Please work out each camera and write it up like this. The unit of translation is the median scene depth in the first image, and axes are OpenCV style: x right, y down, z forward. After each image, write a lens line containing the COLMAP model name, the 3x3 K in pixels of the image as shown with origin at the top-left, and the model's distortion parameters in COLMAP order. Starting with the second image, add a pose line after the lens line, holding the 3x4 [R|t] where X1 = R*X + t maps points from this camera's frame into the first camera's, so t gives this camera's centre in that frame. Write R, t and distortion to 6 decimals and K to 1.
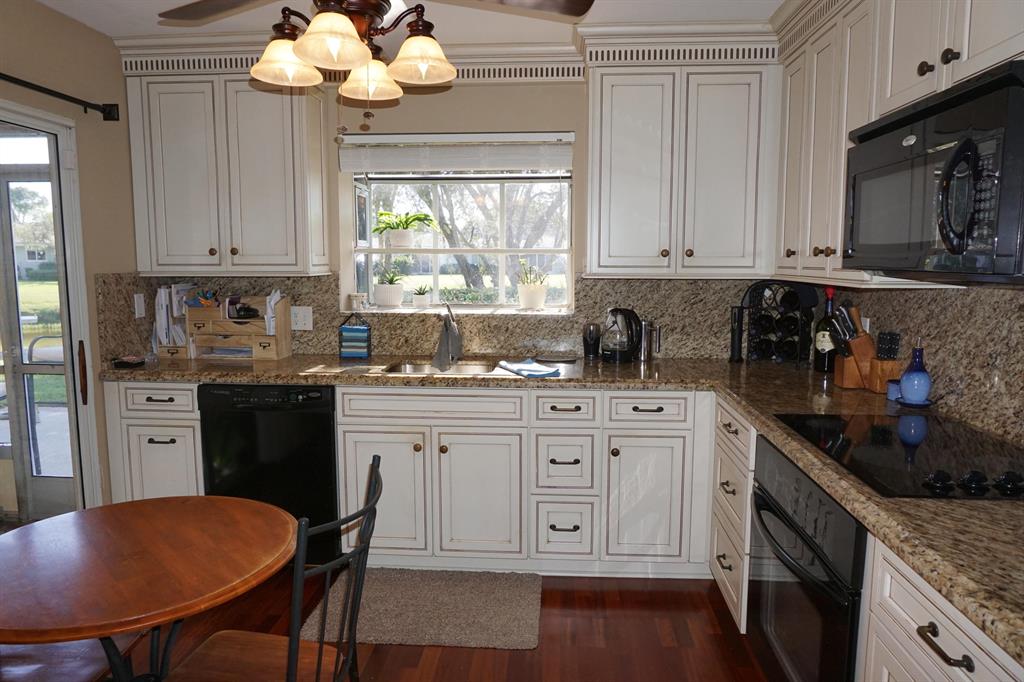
lens RADIAL K [[678.8, 0, 512.7], [0, 678.8, 345.7], [0, 0, 1]] dist [-0.053457, 0.027711]
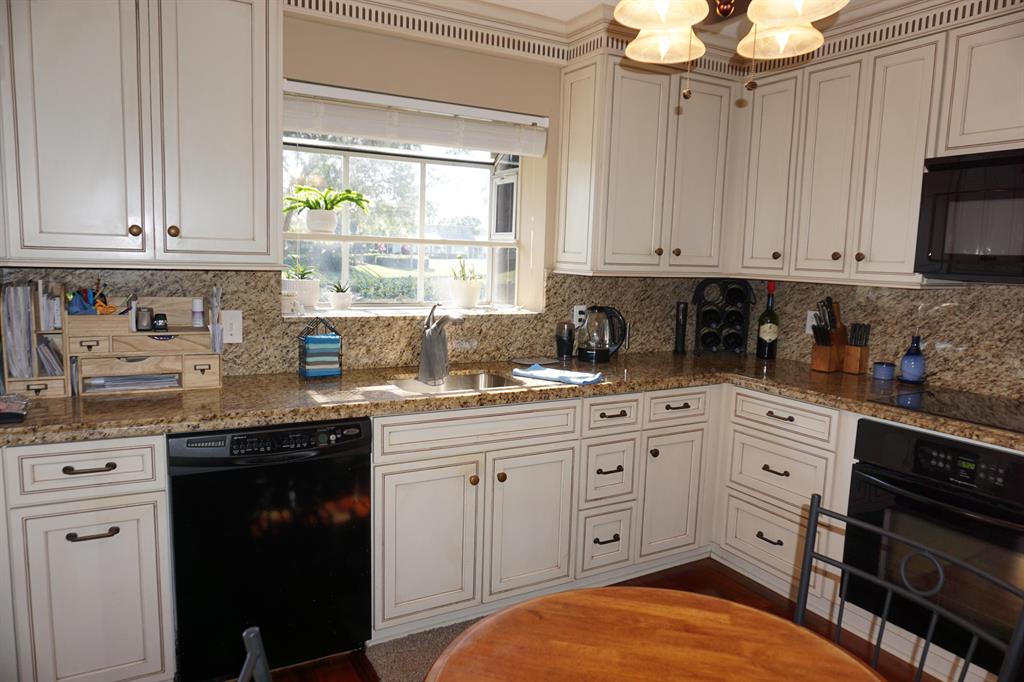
lens RADIAL K [[678.8, 0, 515.0], [0, 678.8, 345.1], [0, 0, 1]] dist [-0.053457, 0.027711]
pose [[0.835466, -0.049213, 0.547335, -0.534017], [0.041202, 0.998788, 0.026913, -0.033565], [-0.547996, 0.000066, 0.836481, 0.276825]]
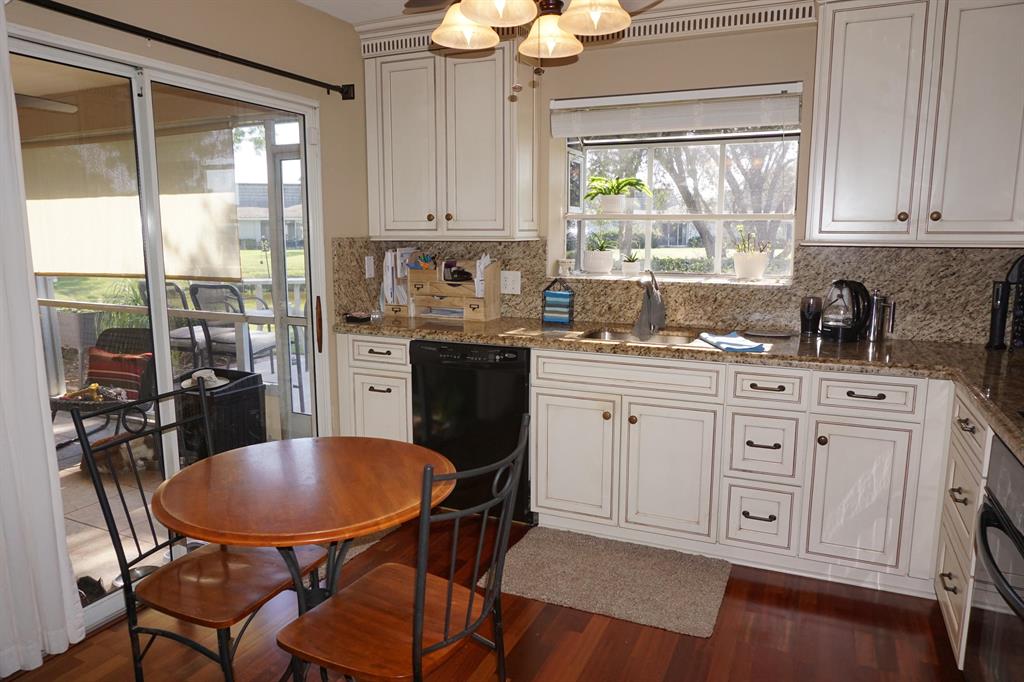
lens RADIAL K [[678.8, 0, 511.9], [0, 678.8, 344.4], [0, 0, 1]] dist [-0.053457, 0.027711]
pose [[0.935787, 0.055526, -0.348166, 0.066803], [-0.042461, 0.998082, 0.045050, 0.008248], [0.349999, -0.027374, 0.936350, 0.030613]]
